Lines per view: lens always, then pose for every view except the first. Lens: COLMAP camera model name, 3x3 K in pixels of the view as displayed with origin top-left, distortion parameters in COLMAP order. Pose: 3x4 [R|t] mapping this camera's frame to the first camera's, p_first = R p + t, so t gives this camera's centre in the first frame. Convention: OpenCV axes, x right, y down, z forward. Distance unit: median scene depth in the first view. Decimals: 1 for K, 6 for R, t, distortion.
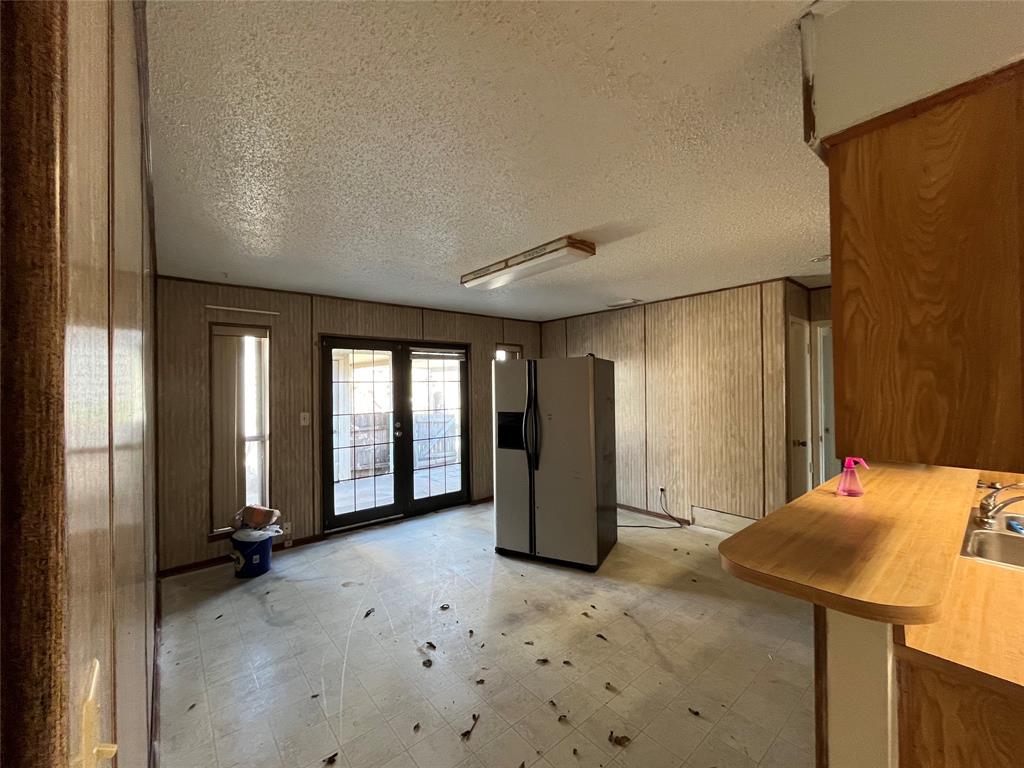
lens RADIAL K [[415.5, 0, 506.1], [0, 415.5, 385.4], [0, 0, 1]] dist [-0.003360, 0.000323]
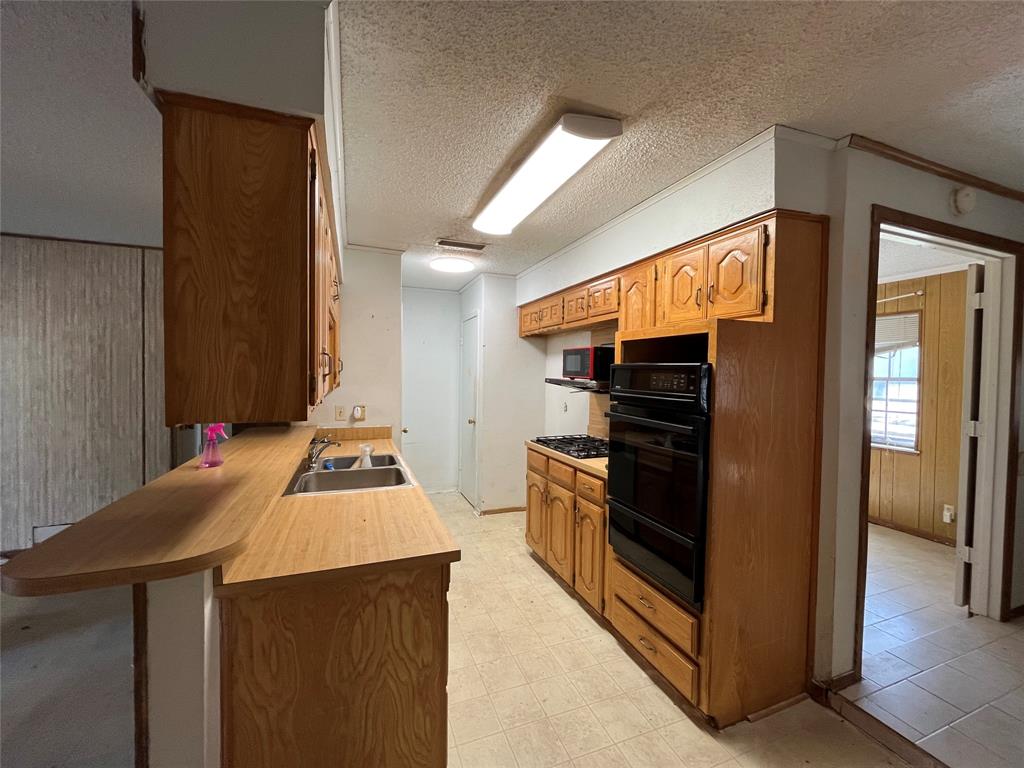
lens RADIAL K [[415.5, 0, 509.0], [0, 415.5, 385.2], [0, 0, 1]] dist [-0.003360, 0.000323]
pose [[0.317284, -0.007715, 0.948299, 0.128625], [-0.024118, 0.999578, 0.016202, 0.043910], [-0.948024, -0.028011, 0.316963, -0.078396]]
